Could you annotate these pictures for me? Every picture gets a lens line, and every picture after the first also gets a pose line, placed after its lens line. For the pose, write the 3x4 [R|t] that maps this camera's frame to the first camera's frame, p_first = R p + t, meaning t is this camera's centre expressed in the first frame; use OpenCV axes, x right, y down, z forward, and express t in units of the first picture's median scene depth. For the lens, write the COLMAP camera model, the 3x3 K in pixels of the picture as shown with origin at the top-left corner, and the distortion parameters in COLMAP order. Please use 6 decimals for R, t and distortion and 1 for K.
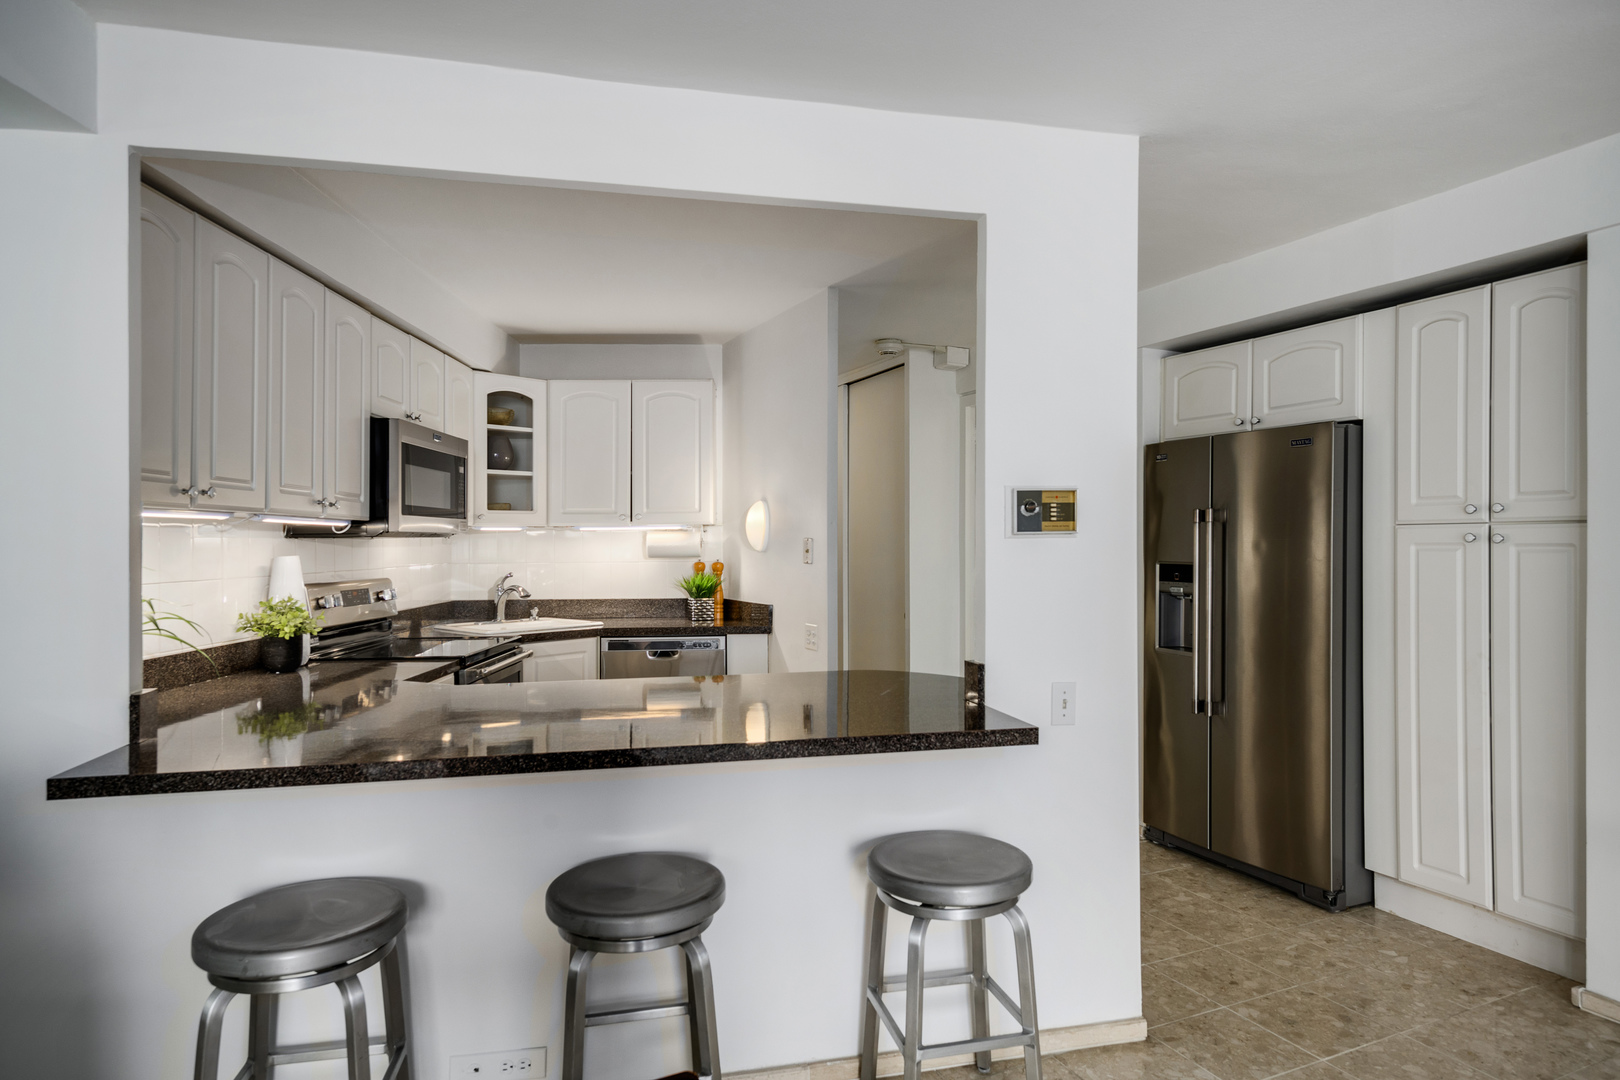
lens RADIAL K [[962.6, 0, 798.8], [0, 962.6, 539.5], [0, 0, 1]] dist [0.005379, 0.000854]
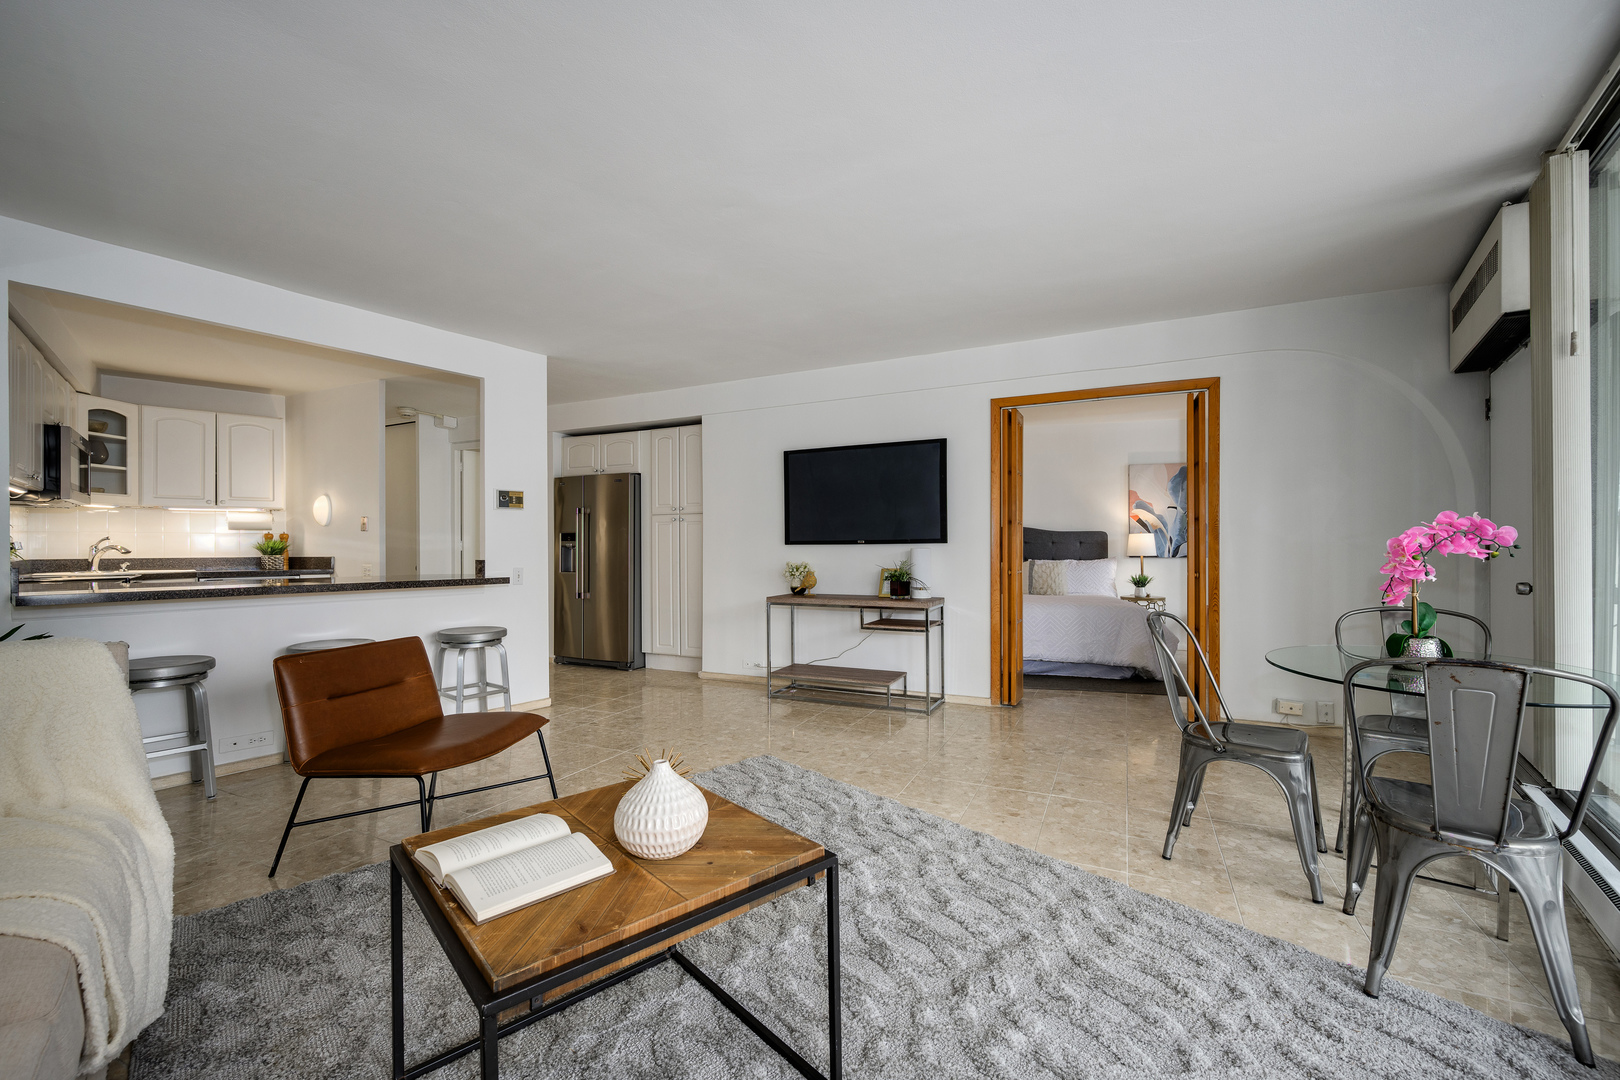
lens RADIAL K [[649.2, 0, 802.1], [0, 649.2, 552.6], [0, 0, 1]] dist [-0.001674, 0.000328]
pose [[0.767158, -0.004572, 0.641442, -0.150960], [-0.002566, 0.999945, 0.010197, 0.054636], [-0.641453, -0.009469, 0.767103, -0.483026]]
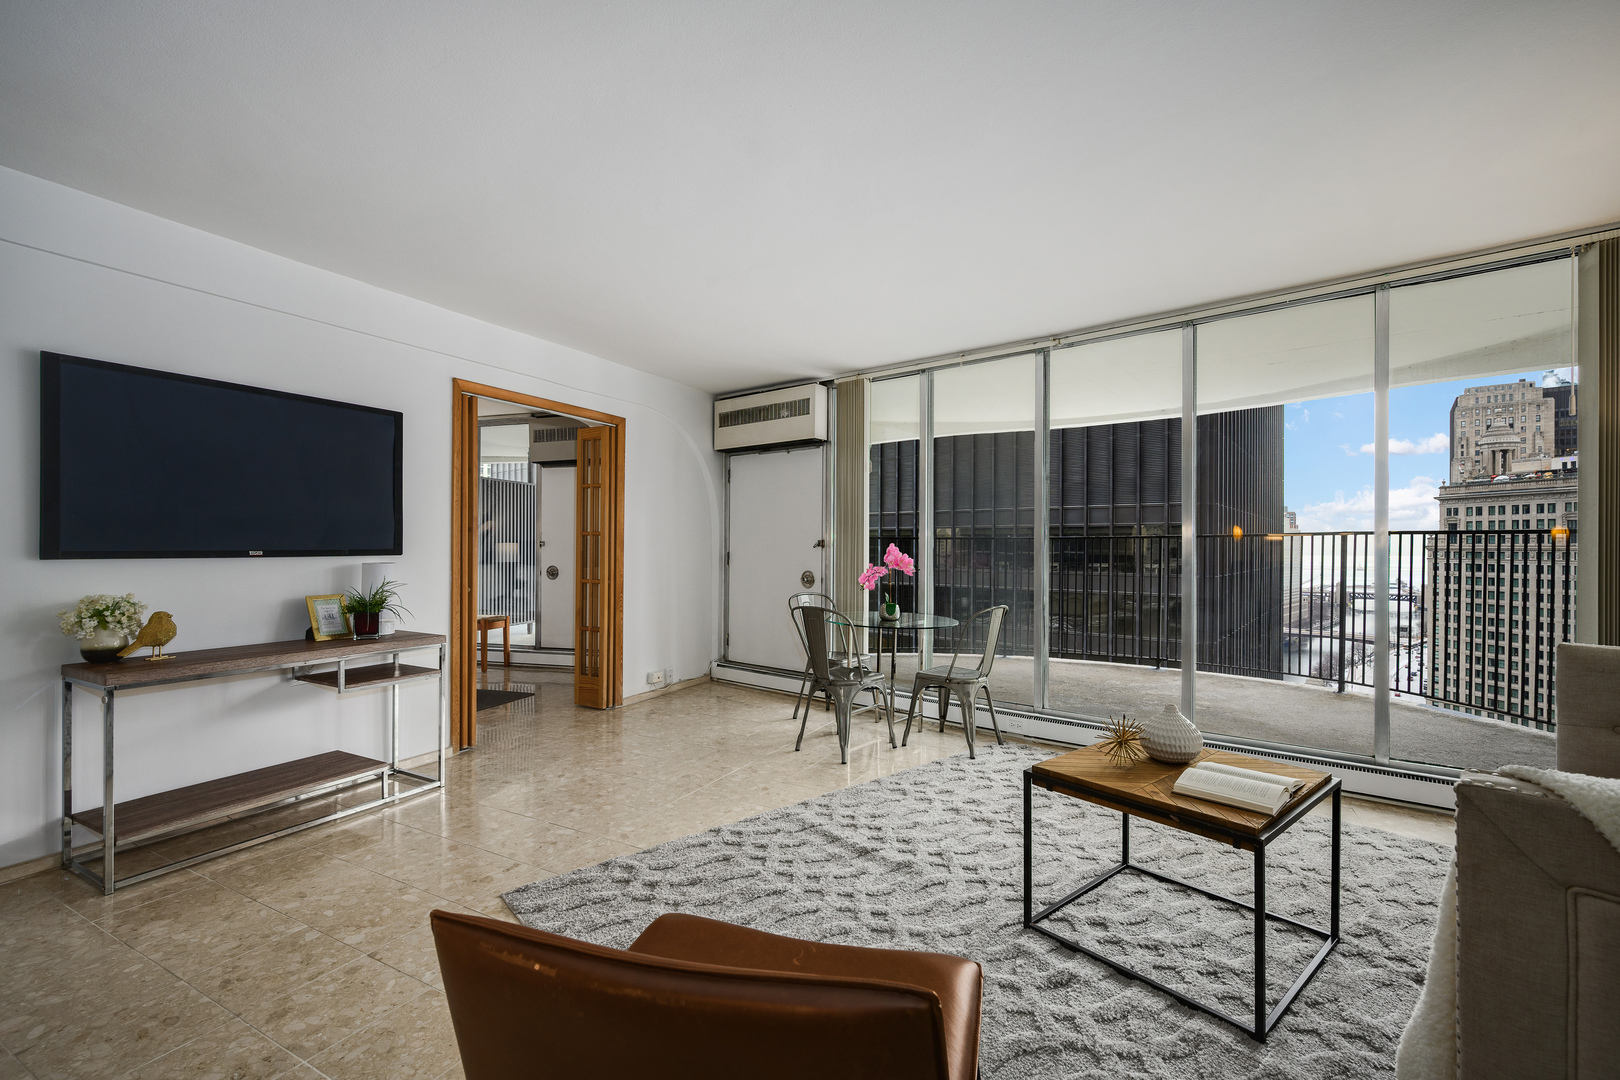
lens RADIAL K [[716.2, 0, 816.4], [0, 716.2, 554.6], [0, 0, 1]] dist [0.000042, -0.000662]
pose [[-0.630811, -0.009831, 0.775874, -0.272722], [-0.007757, 0.999950, 0.006363, 0.039238], [-0.775898, -0.002005, -0.630856, 0.367660]]
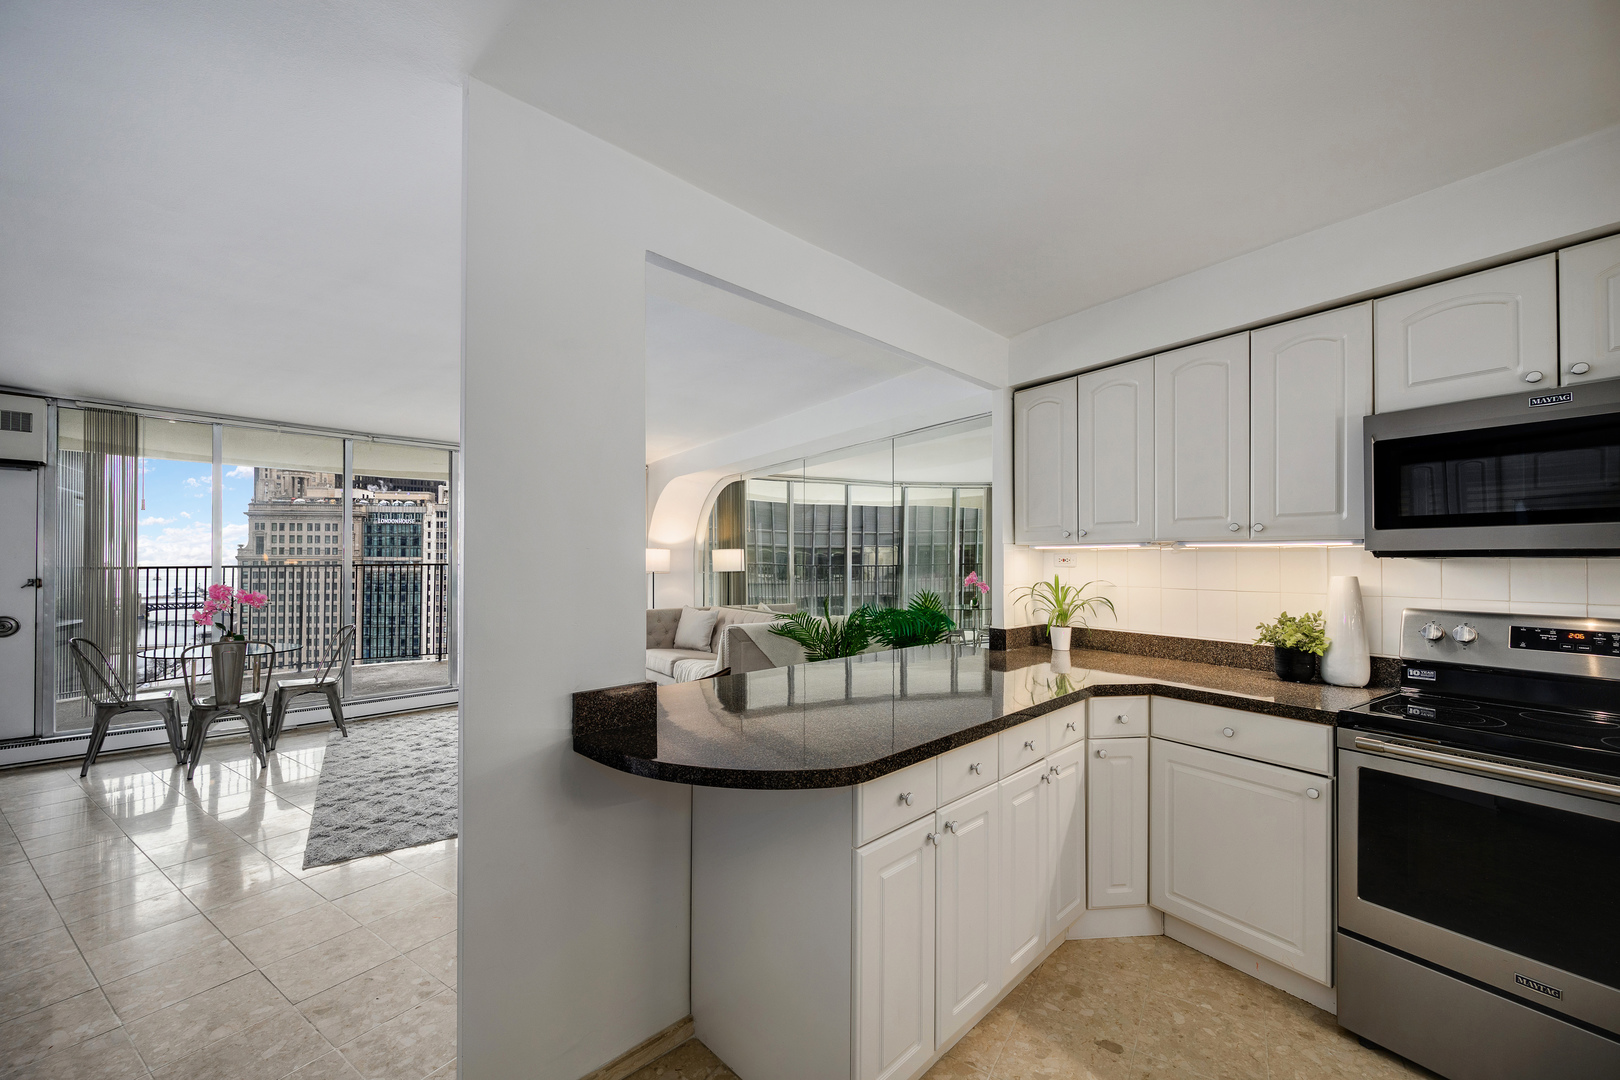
lens RADIAL K [[649.2, 0, 815.1], [0, 649.2, 553.2], [0, 0, 1]] dist [-0.001674, 0.000328]
pose [[-0.845316, -0.003748, -0.534253, 0.251977], [0.003536, 0.999914, -0.012609, -0.000864], [0.534254, -0.012547, -0.845231, 1.063662]]
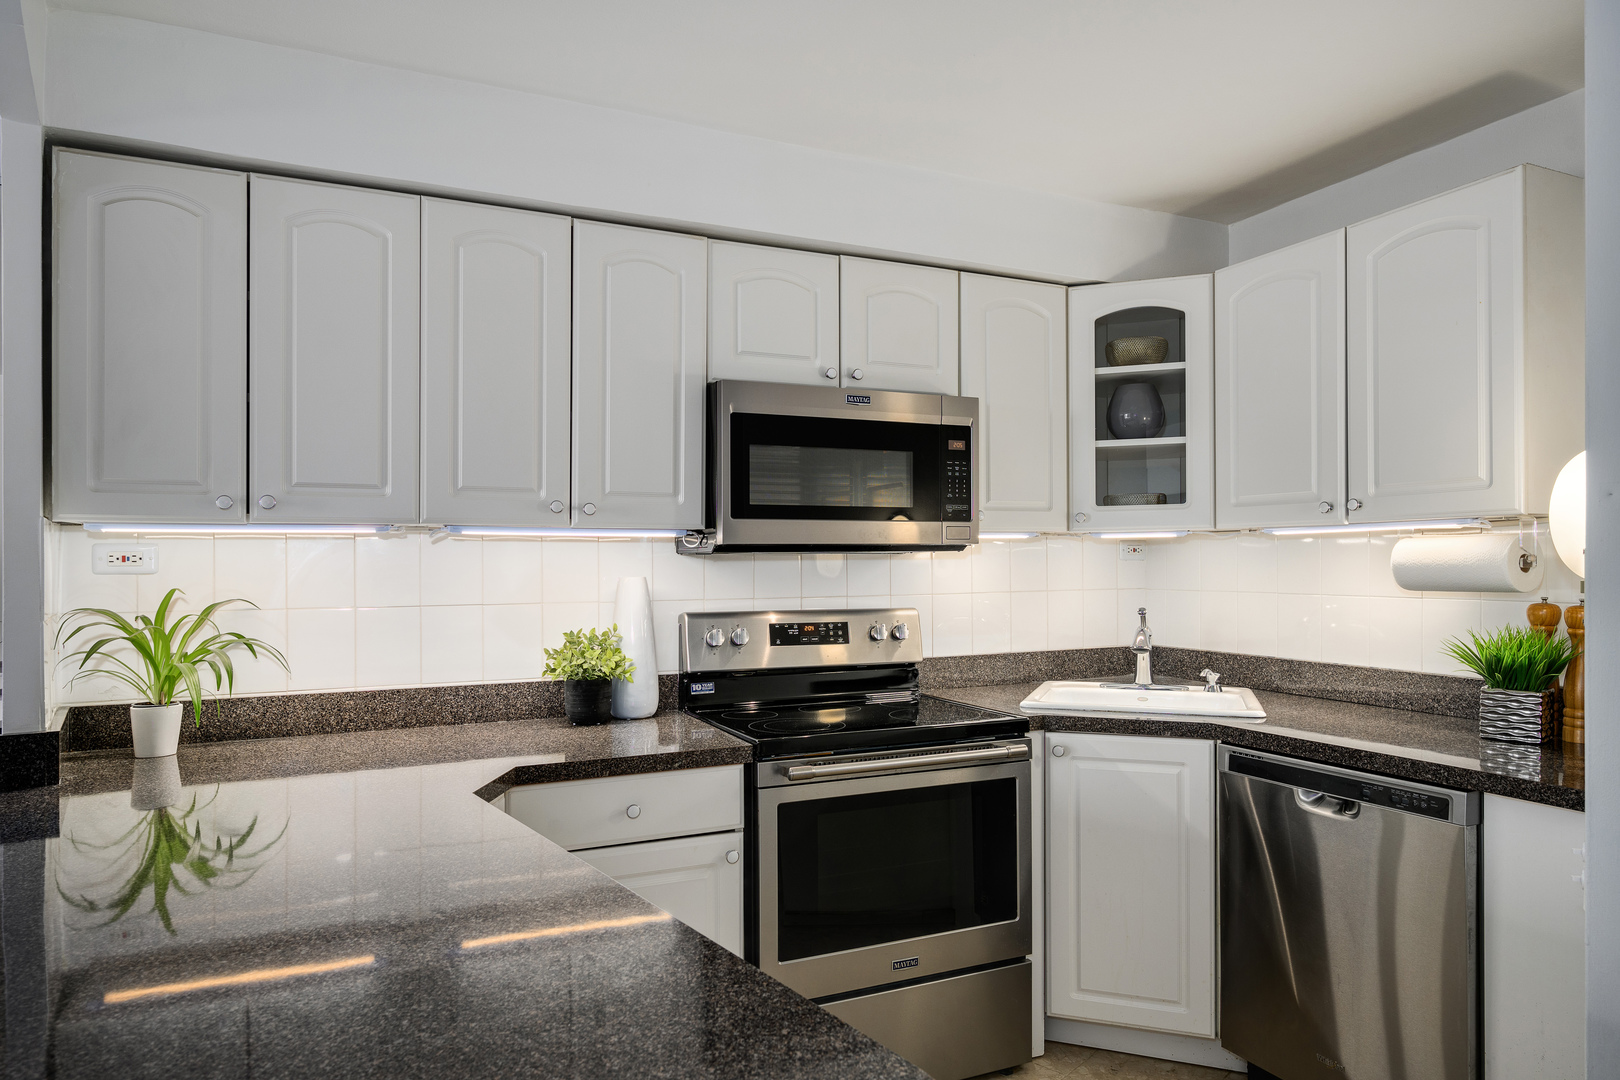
lens RADIAL K [[1069.8, 0, 821.0], [0, 1069.8, 535.6], [0, 0, 1]] dist [0.005199, 0.001087]
pose [[0.420227, -0.013653, -0.907317, 0.265429], [0.005011, 0.999906, -0.012725, -0.003867], [0.907405, 0.000800, 0.420256, 0.643557]]
